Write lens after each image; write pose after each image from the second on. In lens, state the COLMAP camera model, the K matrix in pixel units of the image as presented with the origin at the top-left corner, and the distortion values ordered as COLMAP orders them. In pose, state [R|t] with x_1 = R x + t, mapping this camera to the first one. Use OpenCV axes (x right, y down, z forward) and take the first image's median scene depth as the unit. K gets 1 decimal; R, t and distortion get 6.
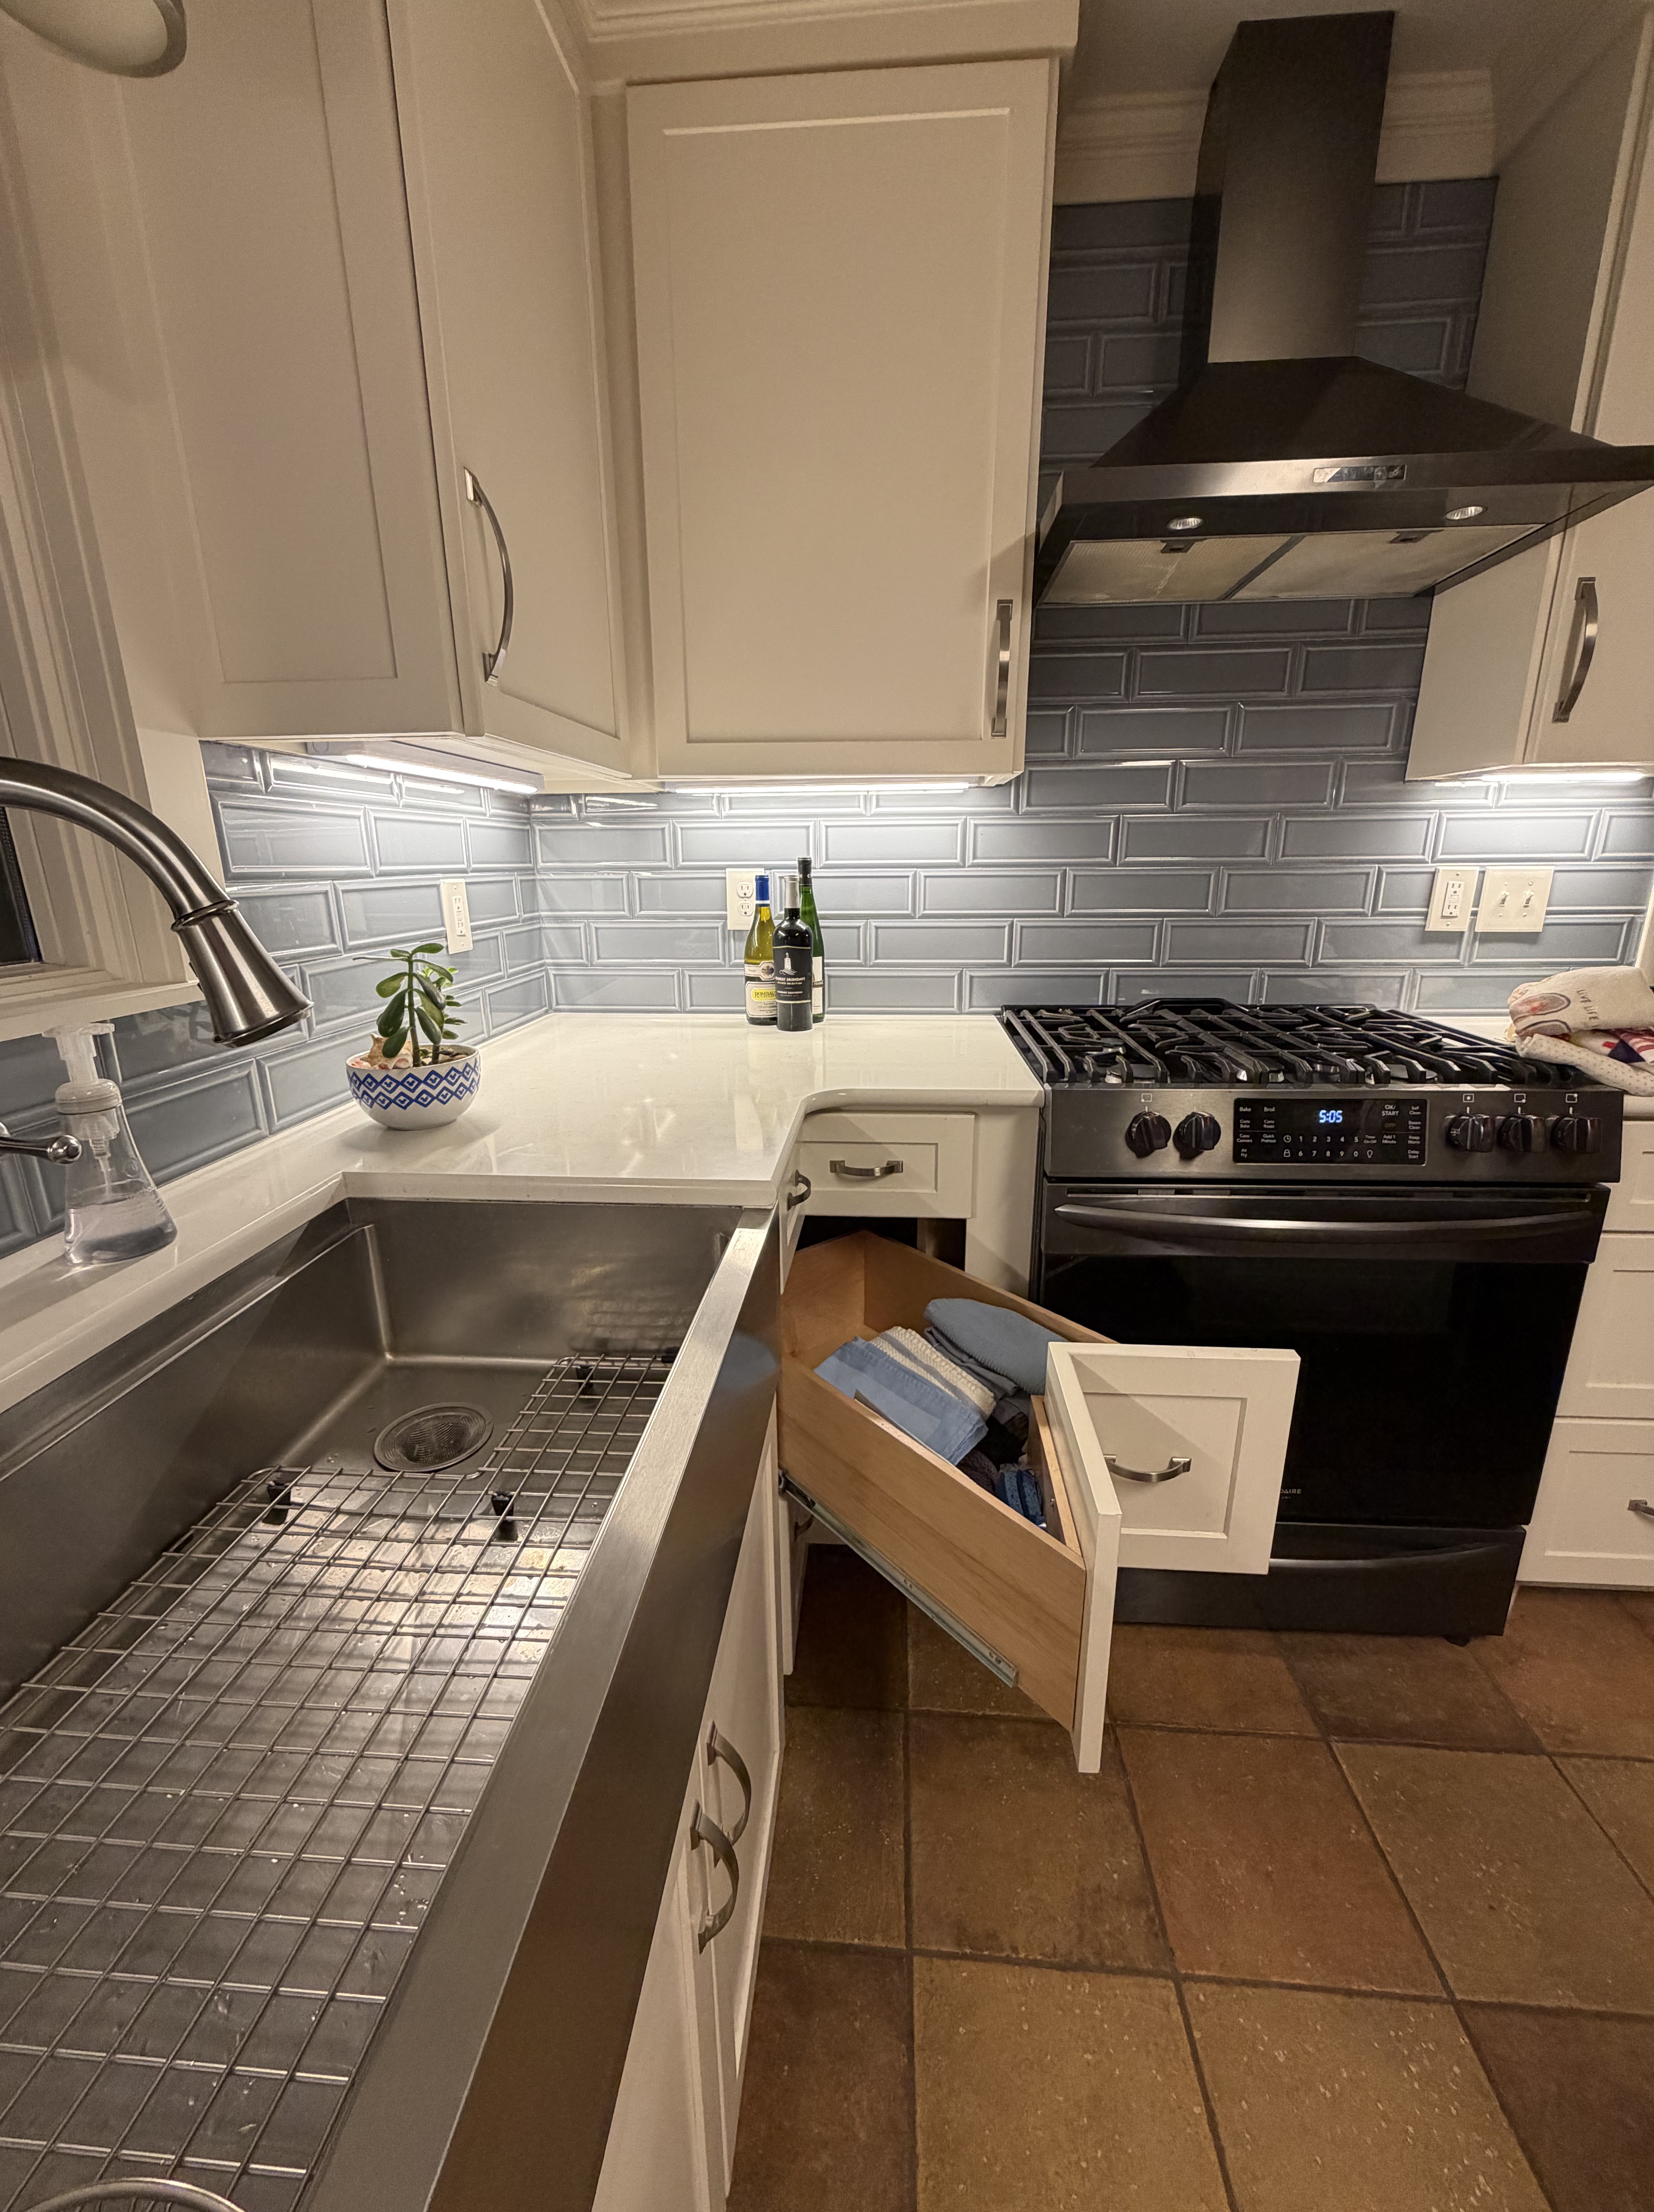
lens RADIAL K [[882.1, 0, 824.5], [0, 882.1, 1098.0], [0, 0, 1]] dist [0.000421, -0.000130]
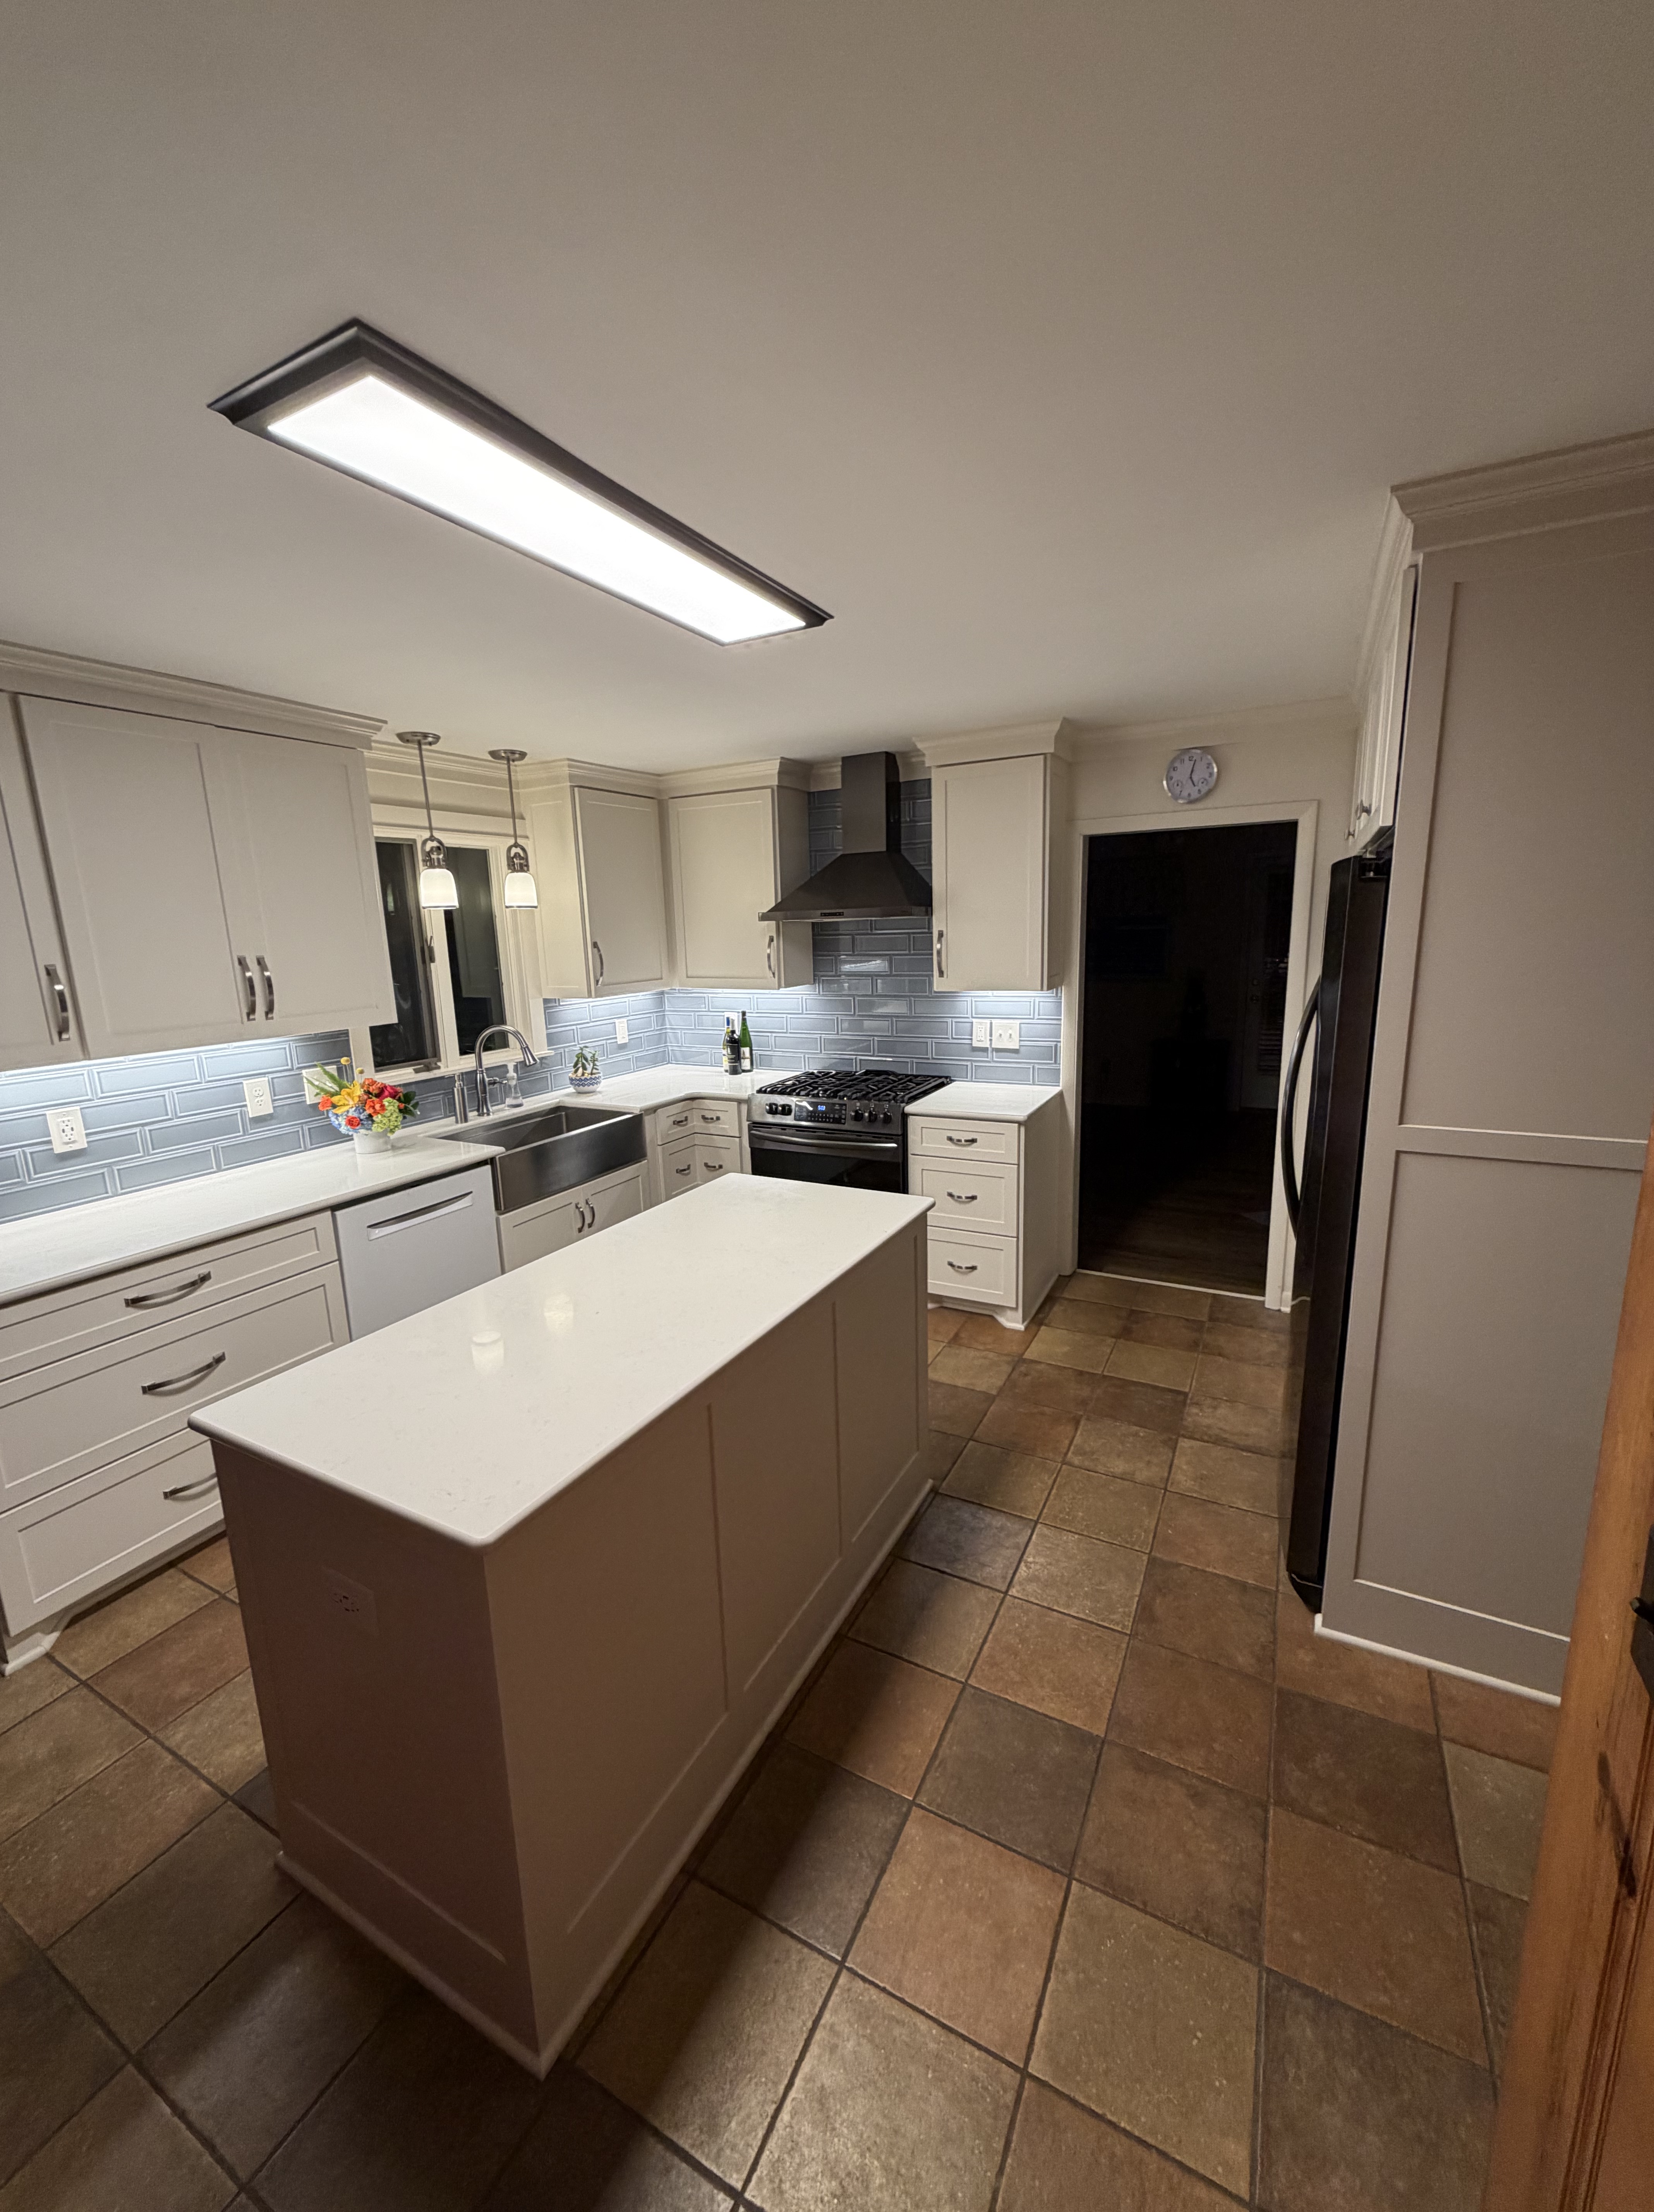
lens RADIAL K [[882.1, 0, 823.4], [0, 882.1, 1097.0], [0, 0, 1]] dist [0.000421, -0.000130]
pose [[0.912542, 0.059145, -0.404684, 1.631392], [-0.084462, 0.995411, -0.044976, 0.109149], [0.400167, 0.075223, 0.913350, -1.659846]]
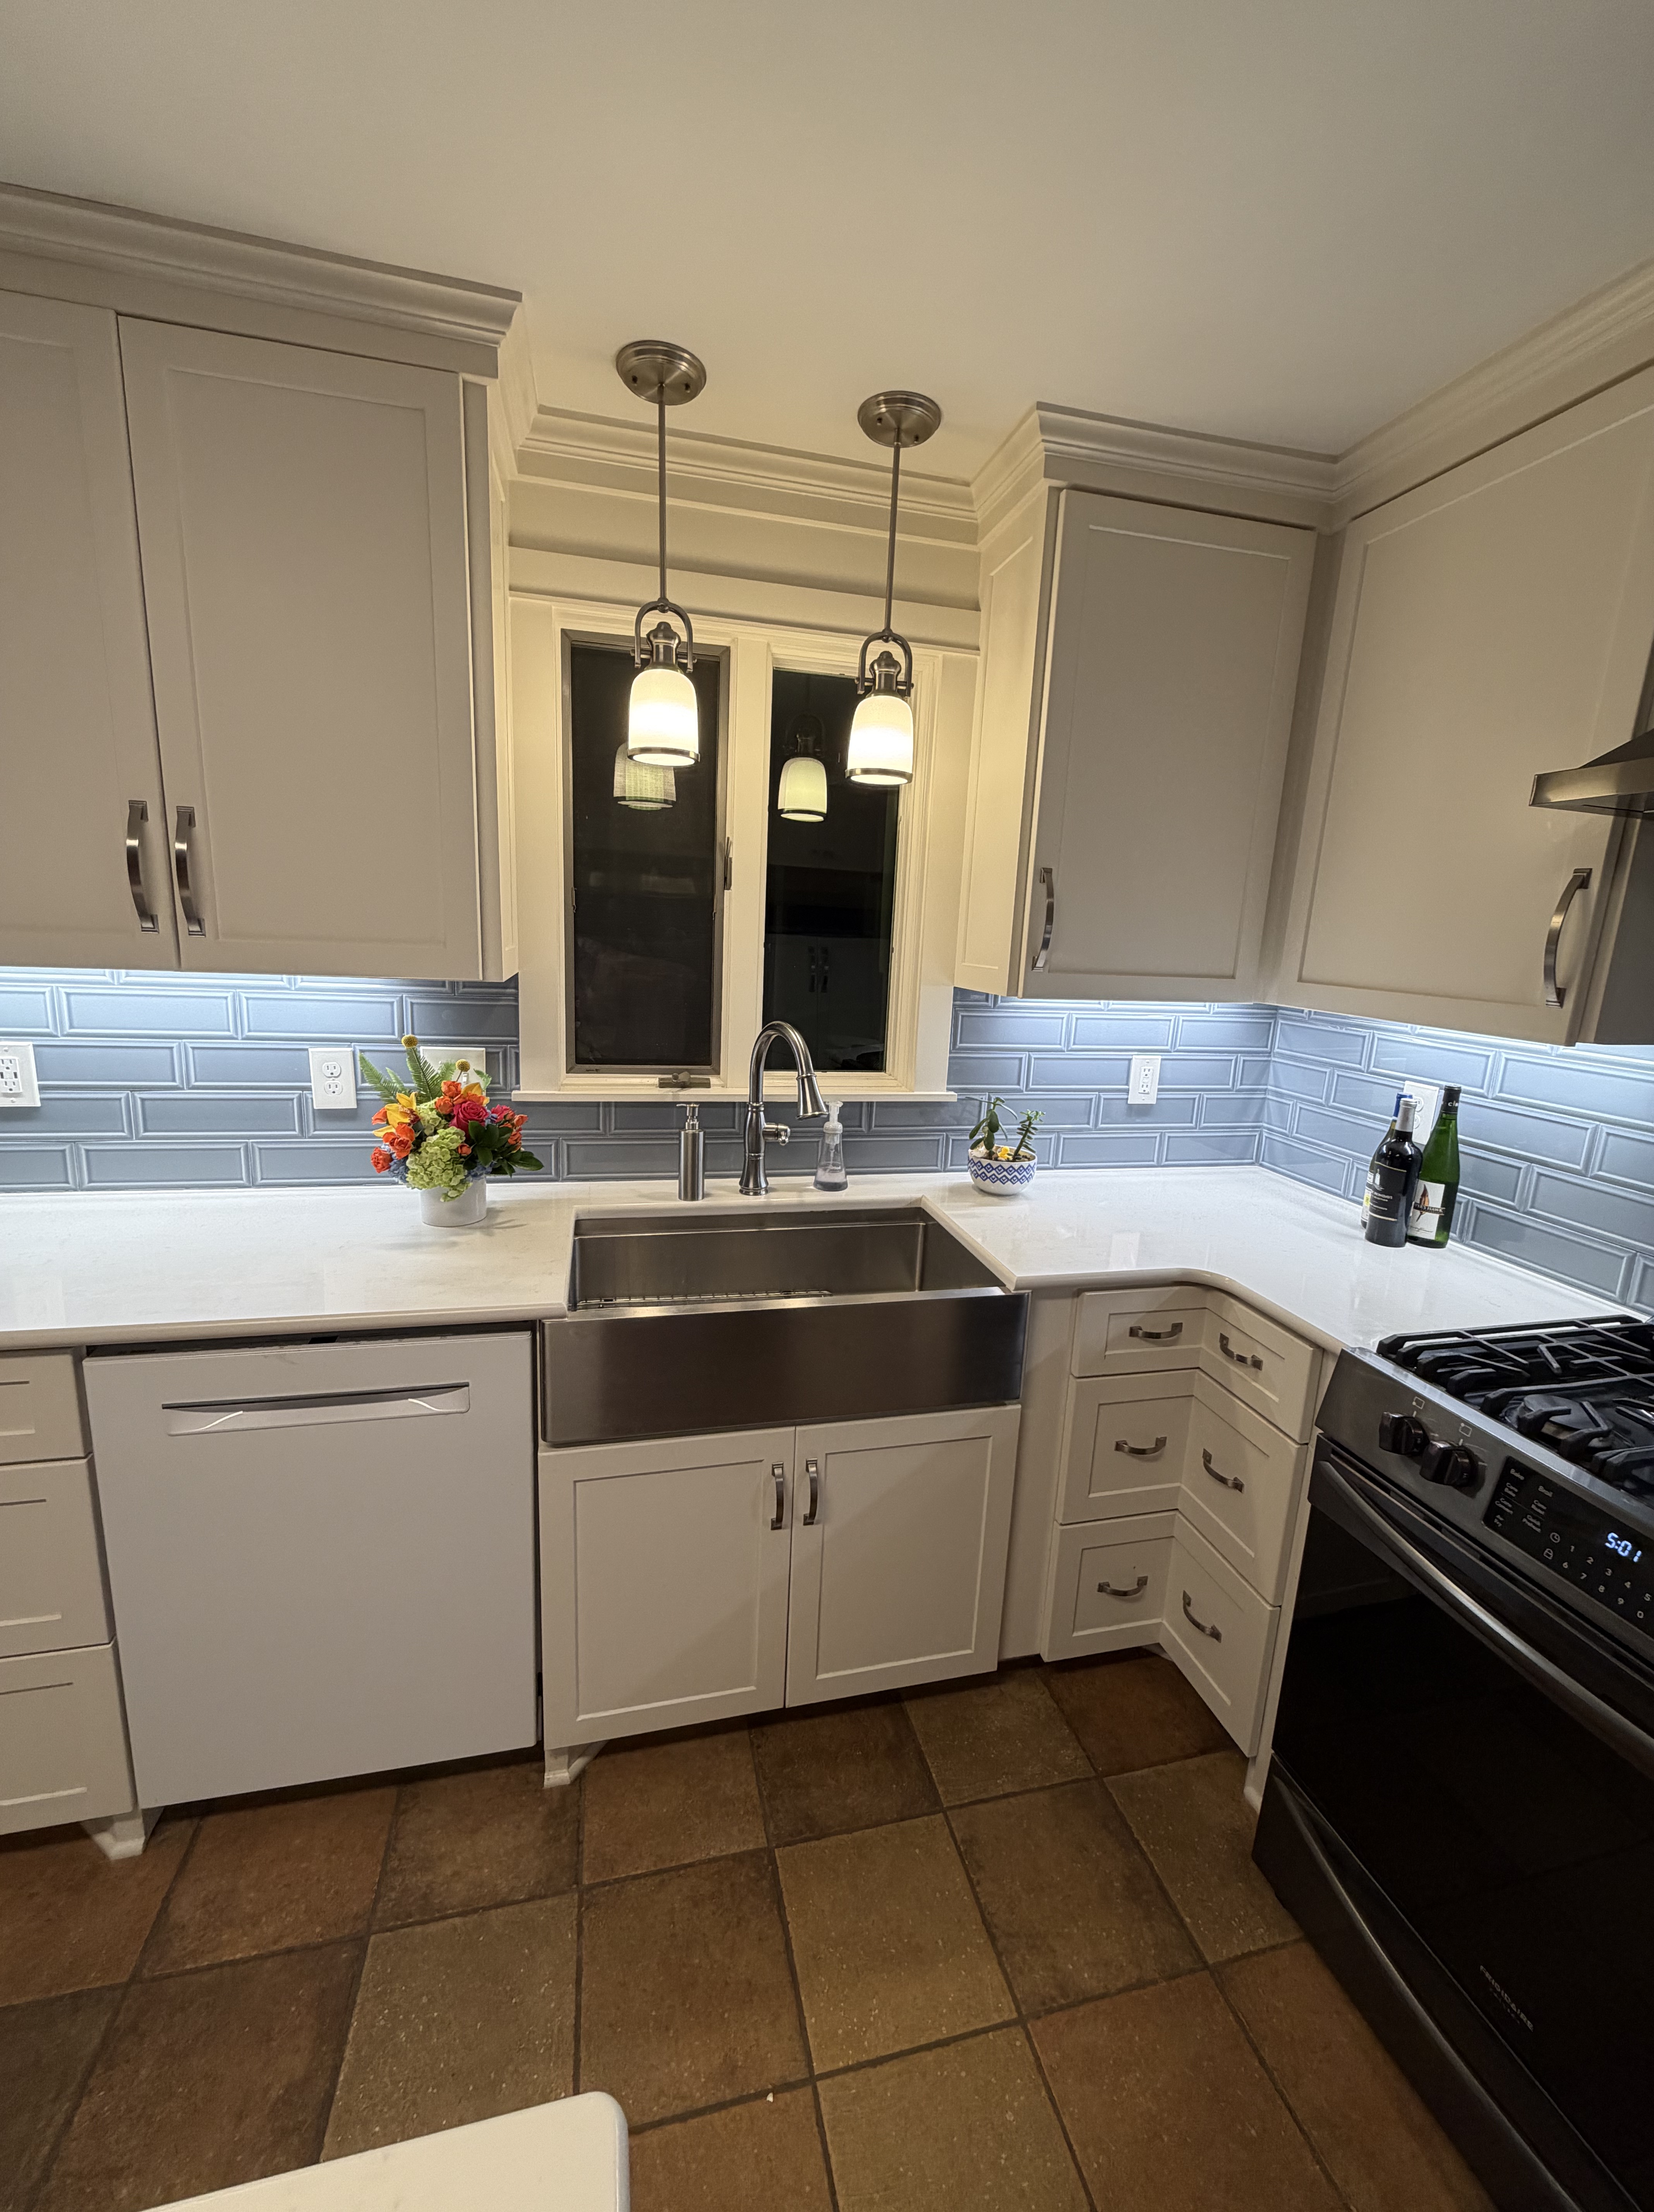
lens RADIAL K [[882.1, 0, 823.3], [0, 882.1, 1096.7], [0, 0, 1]] dist [0.000421, -0.000130]
pose [[0.309944, 0.203648, -0.928688, 0.870893], [-0.295670, 0.949002, 0.109424, -0.201954], [0.903611, 0.240670, 0.354350, 0.004052]]
